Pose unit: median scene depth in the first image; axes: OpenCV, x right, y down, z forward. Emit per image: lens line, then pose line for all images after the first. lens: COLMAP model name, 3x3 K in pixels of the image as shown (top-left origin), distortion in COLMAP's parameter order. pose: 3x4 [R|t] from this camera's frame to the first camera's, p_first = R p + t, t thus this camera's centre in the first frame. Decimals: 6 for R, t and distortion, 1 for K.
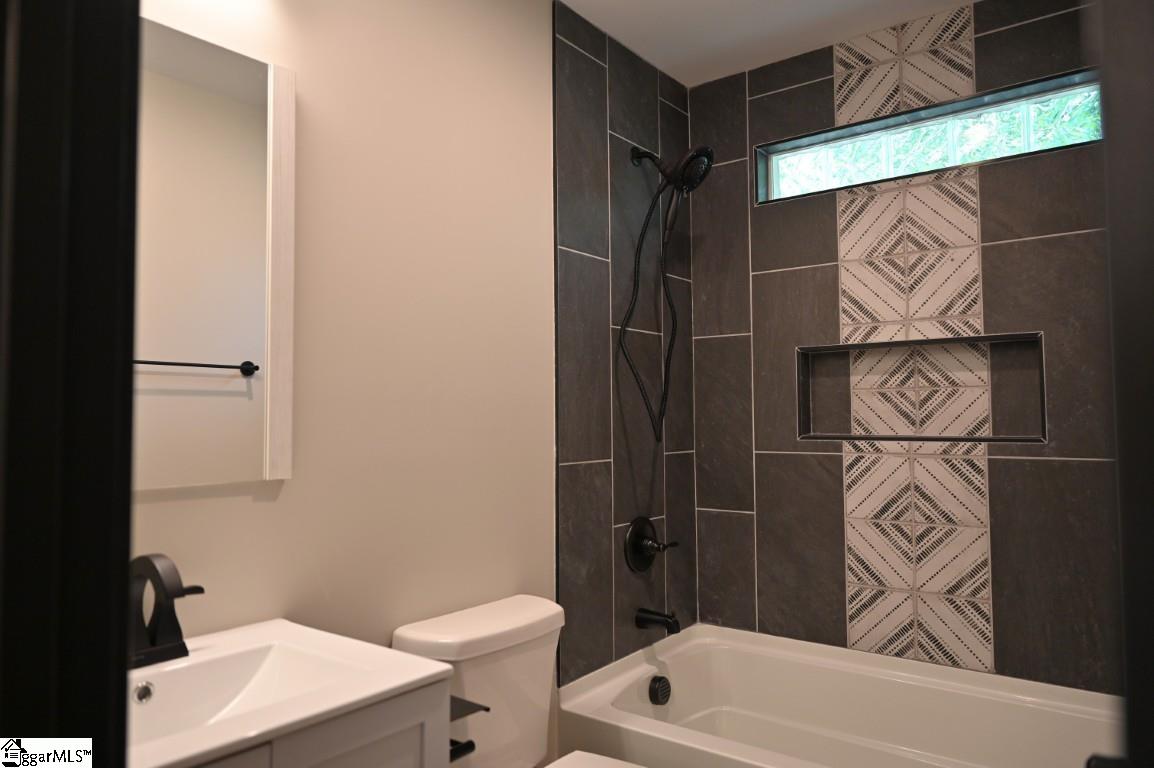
lens RADIAL K [[774.2, 0, 576.9], [0, 774.2, 382.0], [0, 0, 1]] dist [-0.000977, 0.003494]
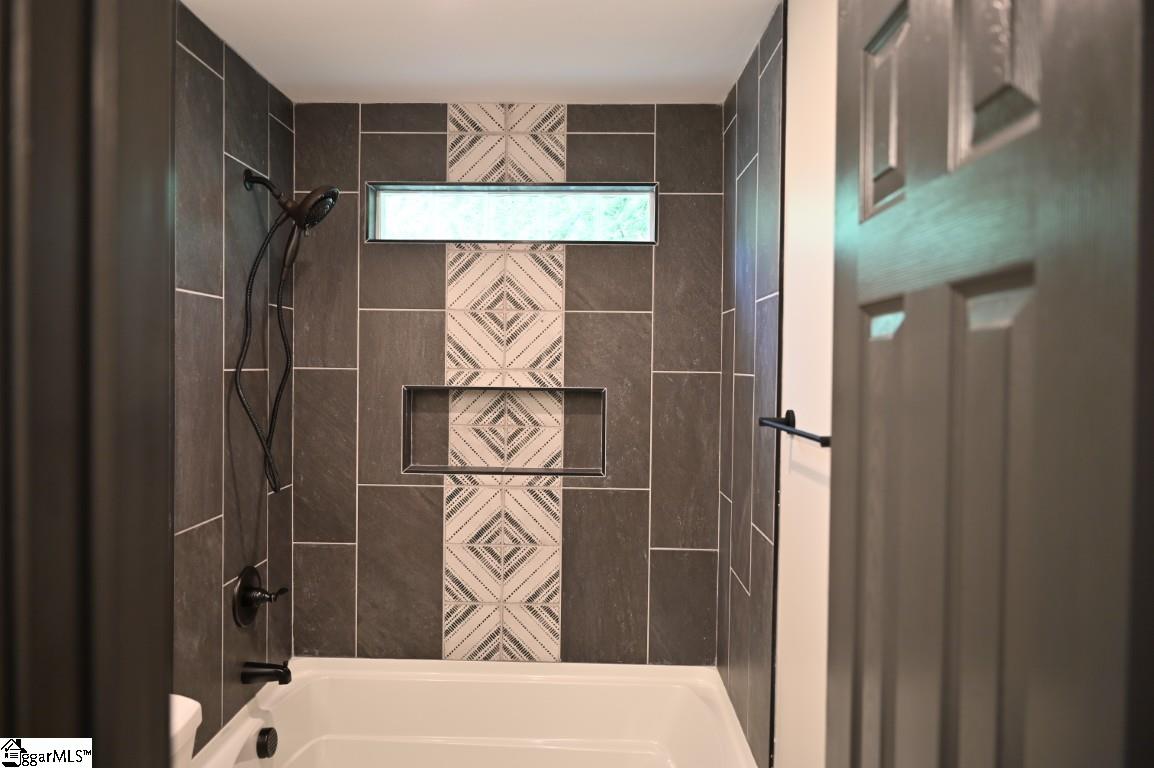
lens RADIAL K [[774.2, 0, 572.0], [0, 774.2, 384.8], [0, 0, 1]] dist [-0.000977, 0.003494]
pose [[0.810887, 0.004784, 0.585183, -0.154265], [-0.042480, 0.997810, 0.050706, -0.115910], [-0.583659, -0.065975, 0.809314, 0.018212]]
